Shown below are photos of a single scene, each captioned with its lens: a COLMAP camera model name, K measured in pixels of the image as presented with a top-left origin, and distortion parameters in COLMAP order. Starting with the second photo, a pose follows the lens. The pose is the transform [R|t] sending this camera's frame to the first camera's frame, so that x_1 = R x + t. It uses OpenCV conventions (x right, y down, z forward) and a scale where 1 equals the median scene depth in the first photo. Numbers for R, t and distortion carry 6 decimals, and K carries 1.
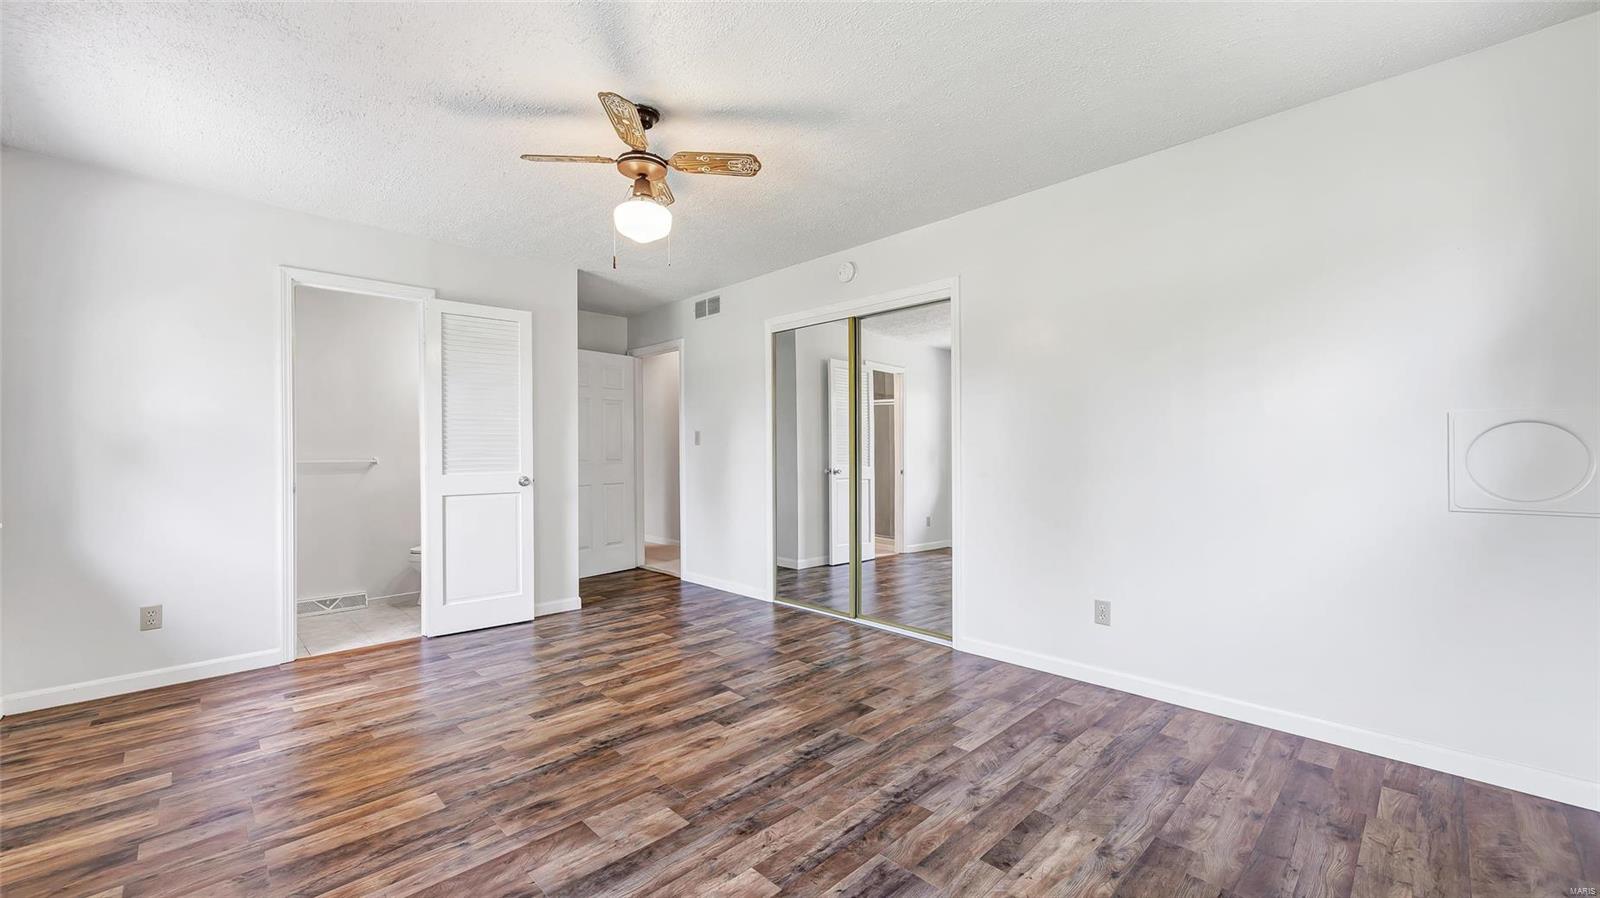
lens RADIAL K [[624.0, 0, 799.2], [0, 624.0, 452.9], [0, 0, 1]] dist [0.004309, -0.000052]
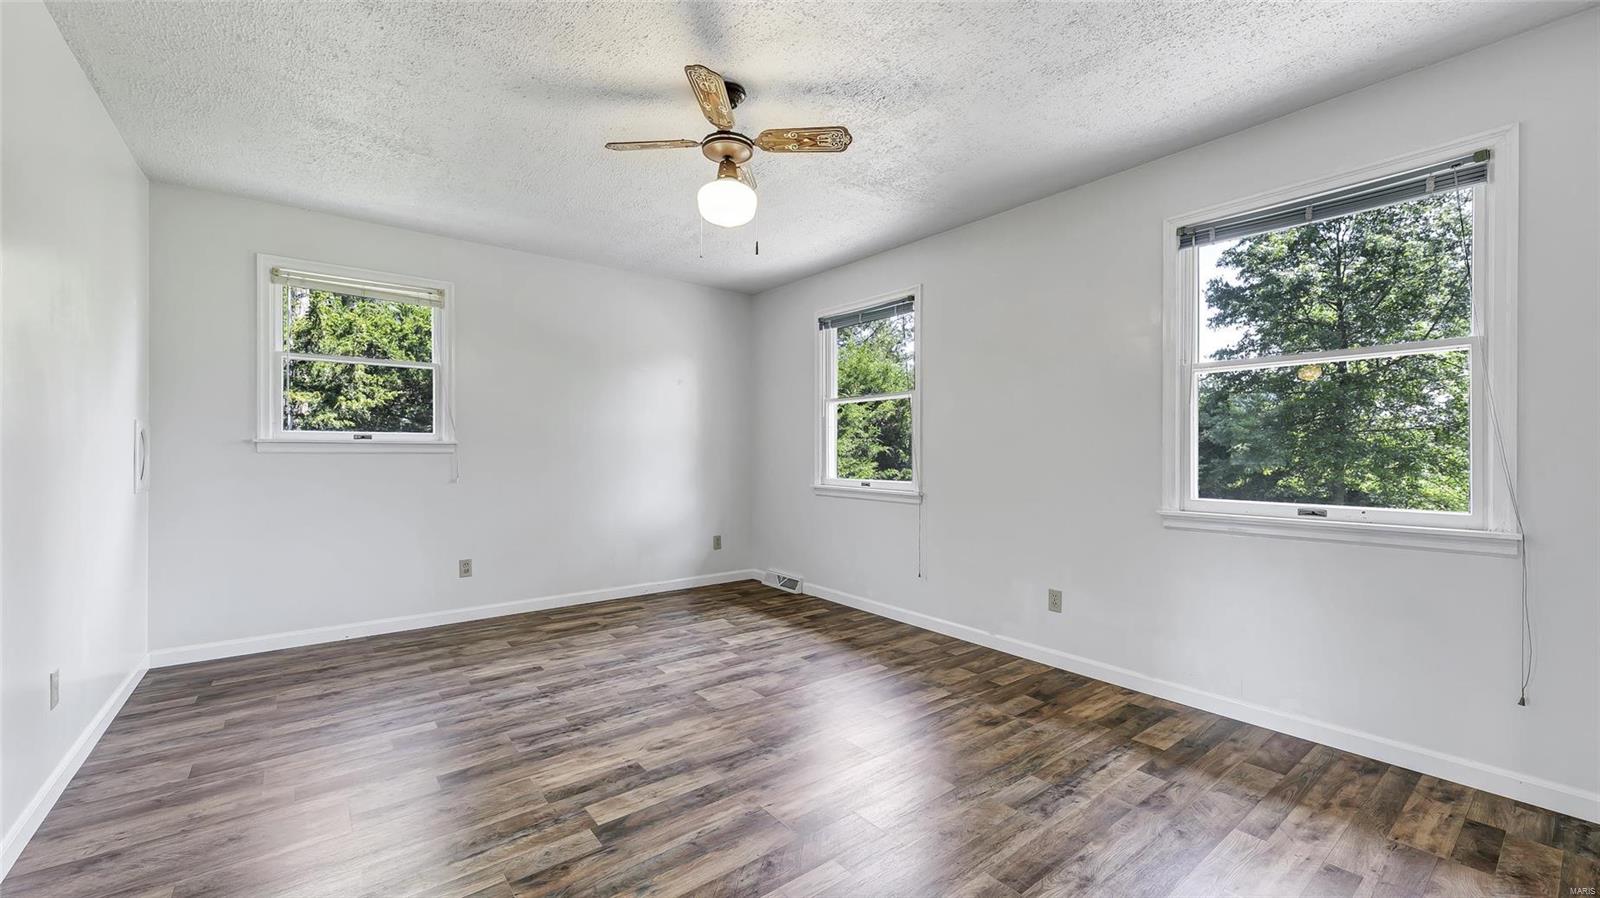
lens RADIAL K [[624.0, 0, 796.1], [0, 624.0, 452.3], [0, 0, 1]] dist [0.004309, -0.000052]
pose [[-0.993976, 0.001626, 0.109582, -0.484830], [0.001869, 0.999996, 0.002115, 0.004011], [-0.109578, 0.002307, -0.993976, 2.047091]]
